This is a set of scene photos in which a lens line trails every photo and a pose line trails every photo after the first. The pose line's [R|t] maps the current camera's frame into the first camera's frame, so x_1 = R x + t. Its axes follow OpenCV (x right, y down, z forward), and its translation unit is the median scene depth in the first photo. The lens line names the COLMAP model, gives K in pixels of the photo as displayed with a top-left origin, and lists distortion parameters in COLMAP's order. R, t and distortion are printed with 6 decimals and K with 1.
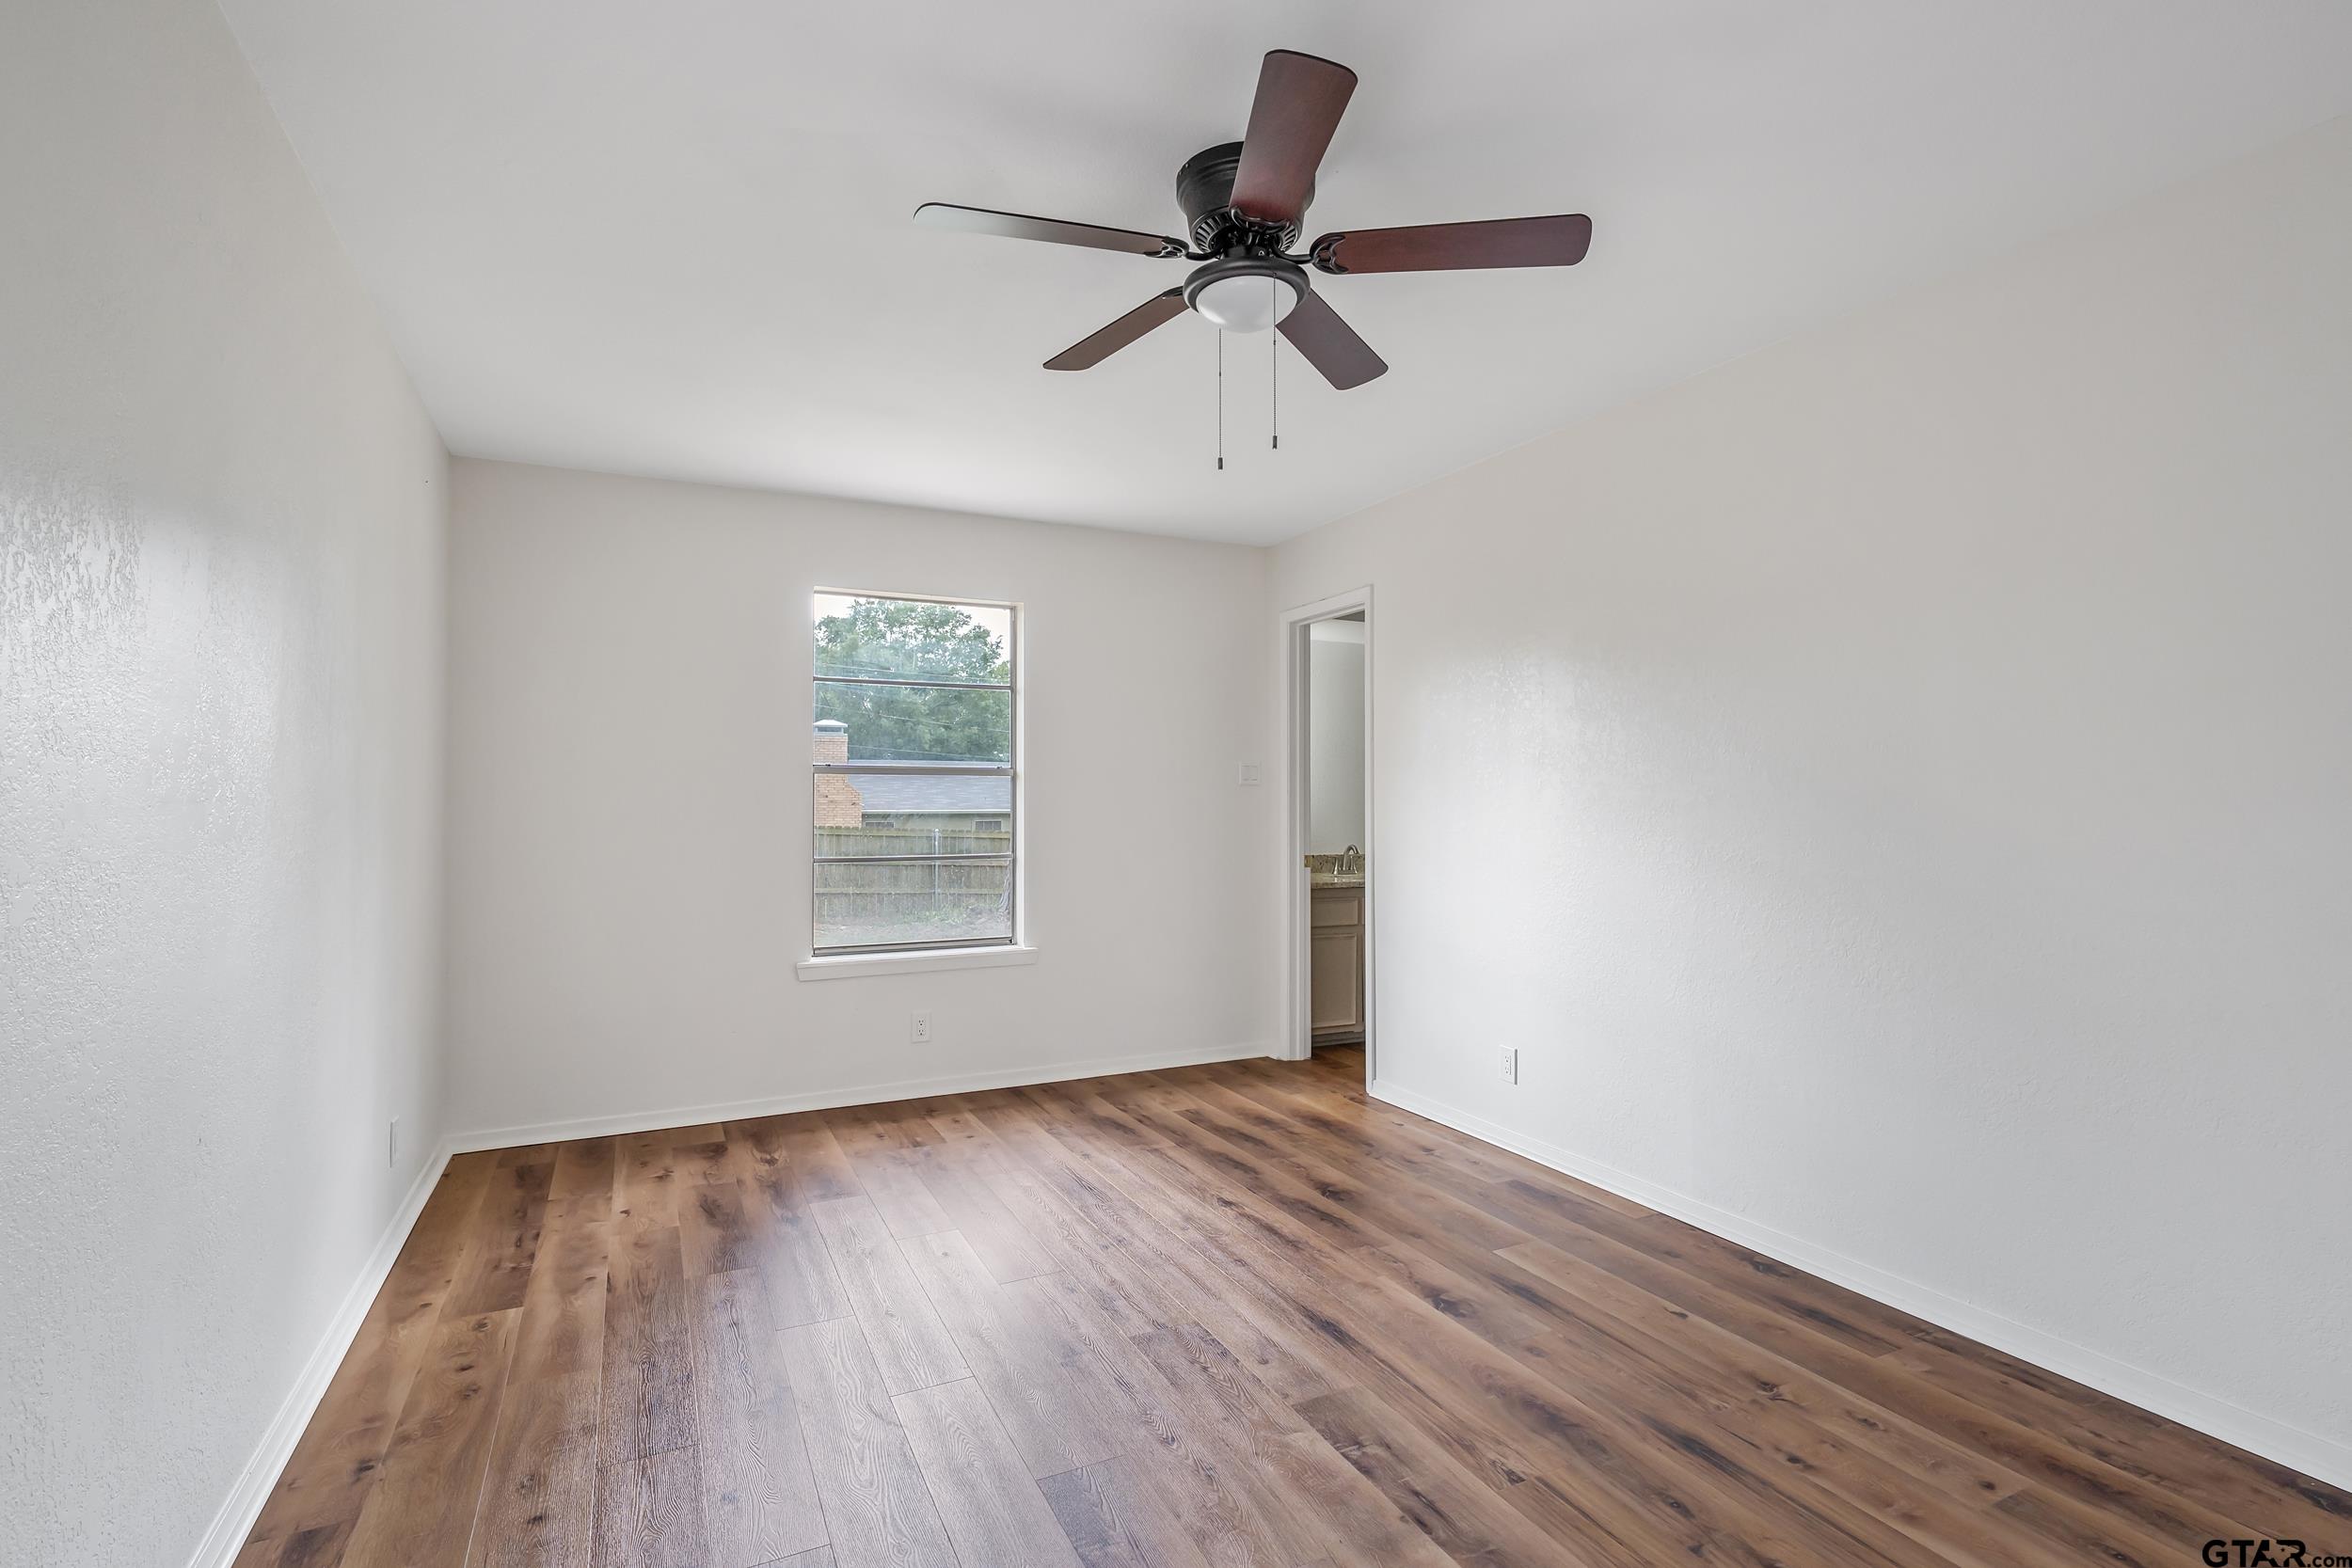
lens RADIAL K [[1108.5, 0, 1176.0], [0, 1108.5, 784.0], [0, 0, 1]] dist [-0.004362, -0.000465]
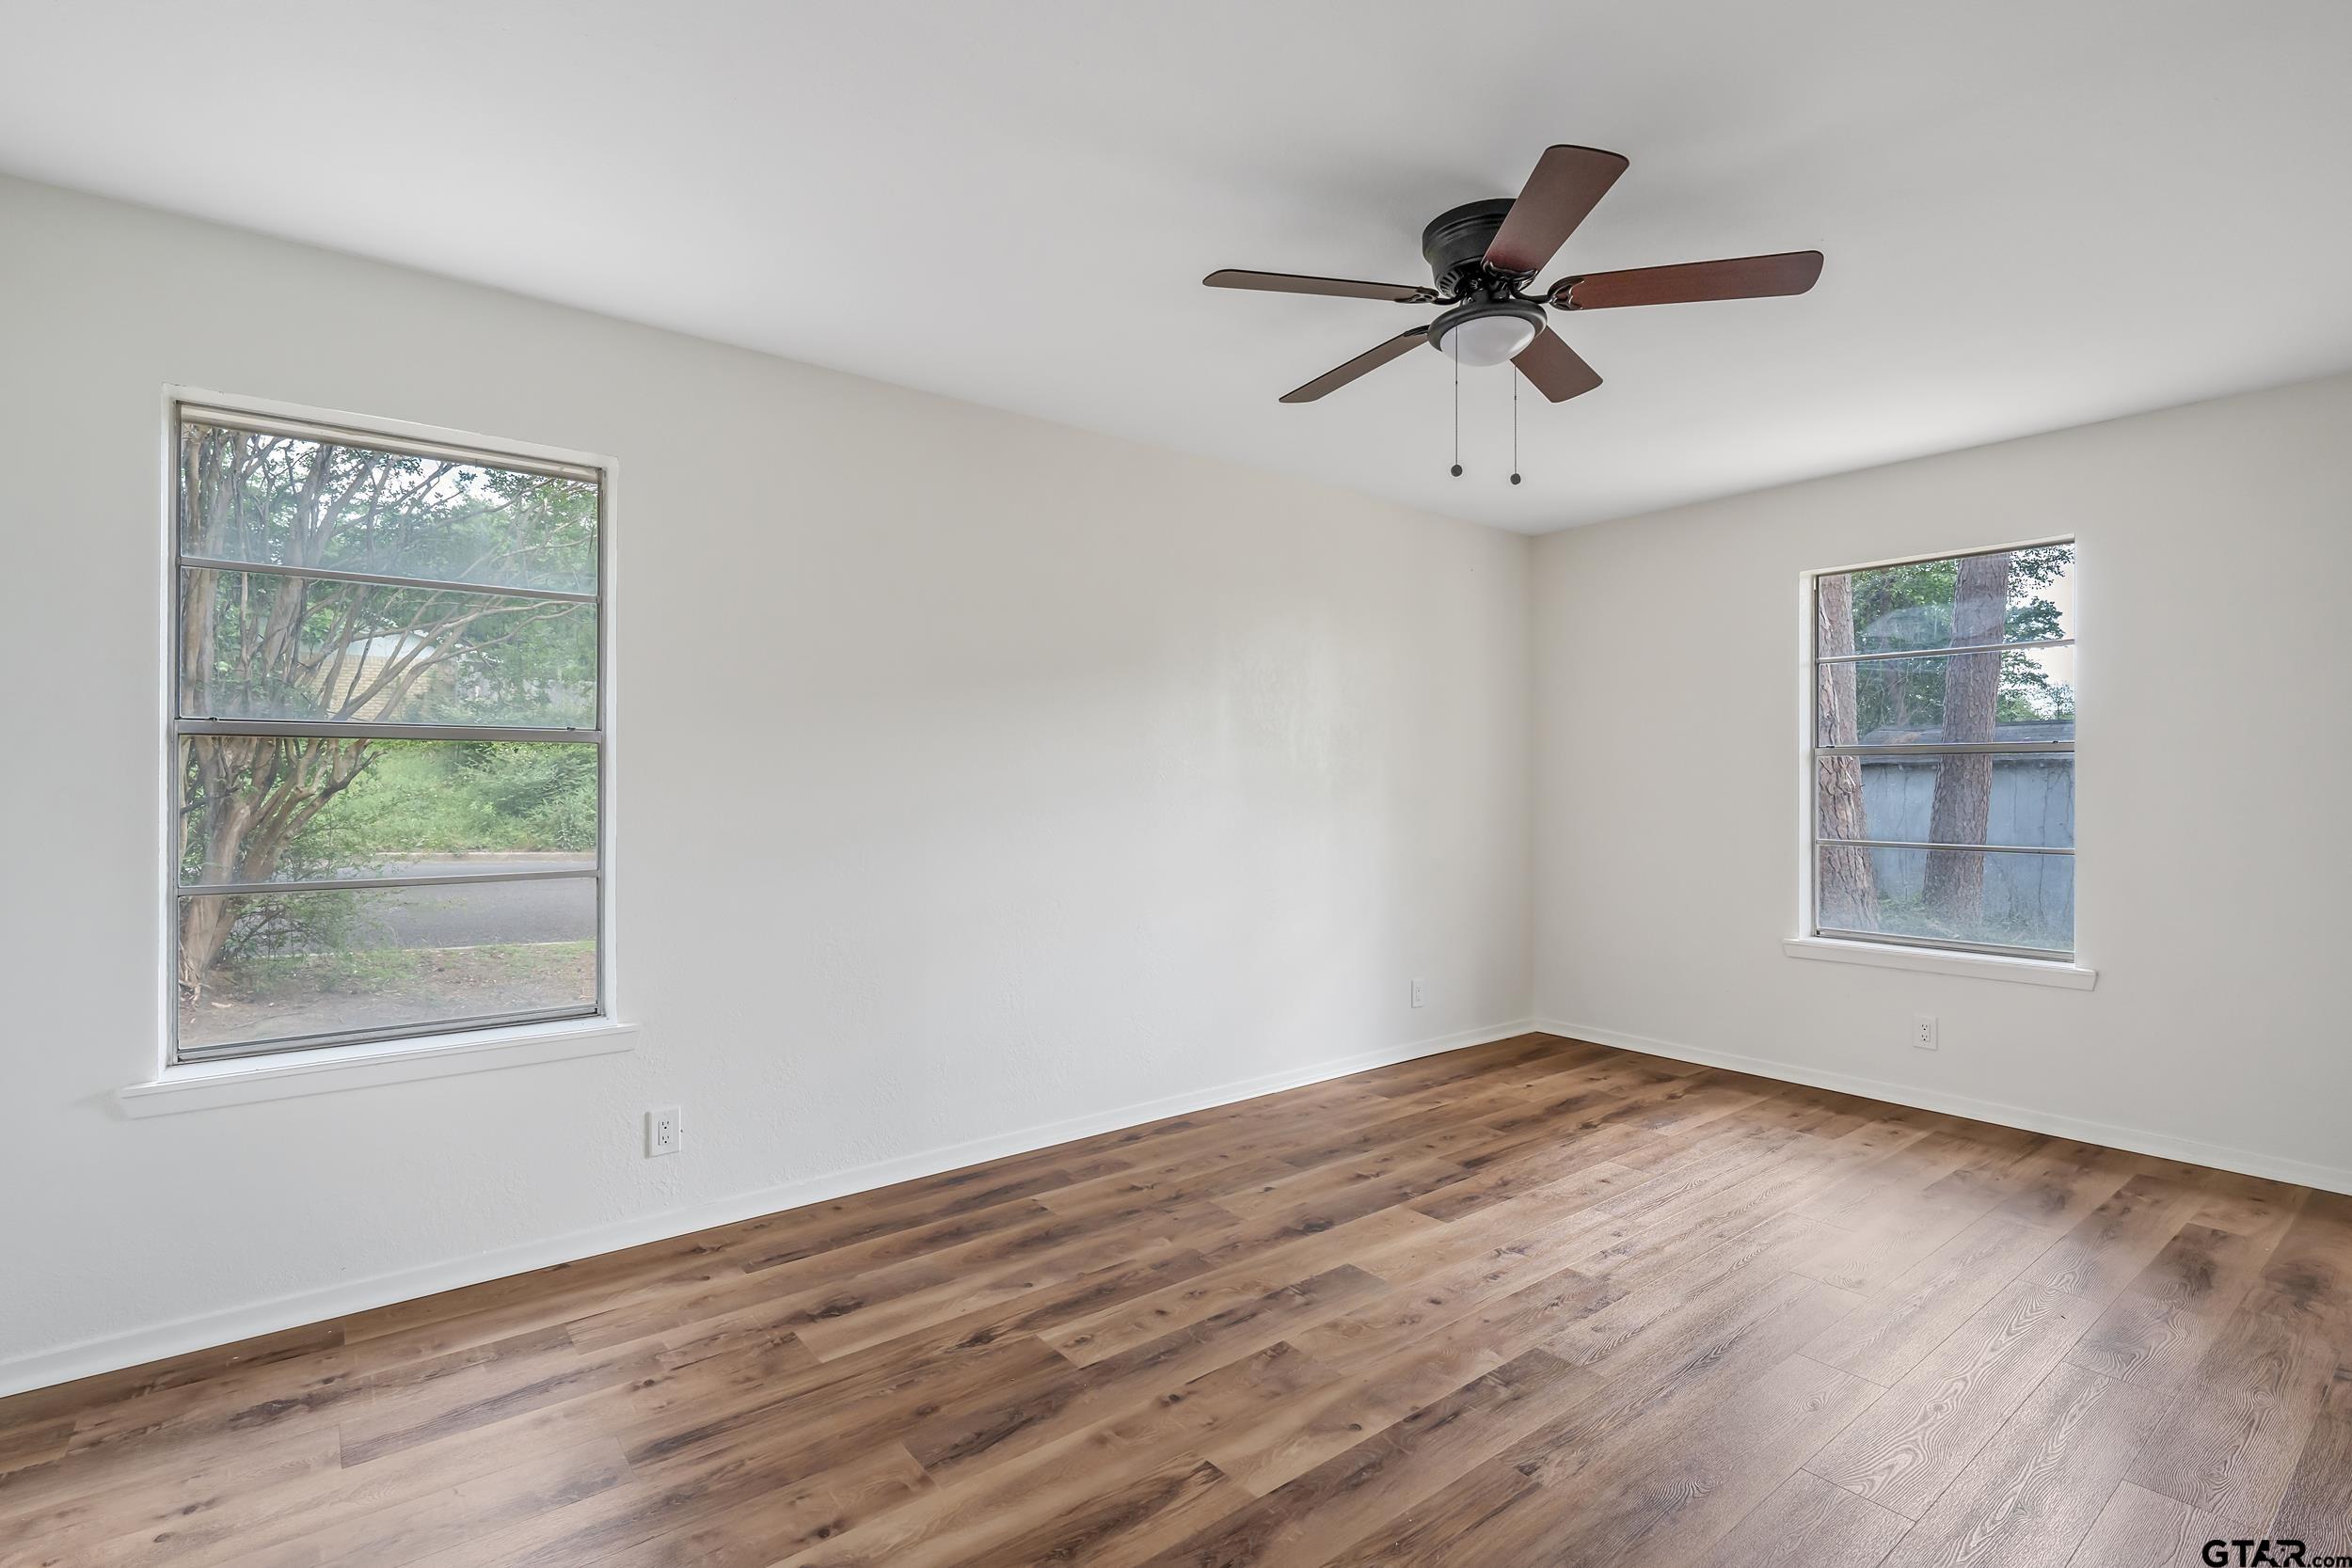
lens RADIAL K [[1108.5, 0, 1176.0], [0, 1108.5, 784.0], [0, 0, 1]] dist [-0.004362, -0.000465]
pose [[0.203934, 0.004152, -0.978976, 0.671435], [0.014638, 0.999866, 0.007290, 0.001698], [0.978875, -0.015817, 0.203846, 0.279317]]
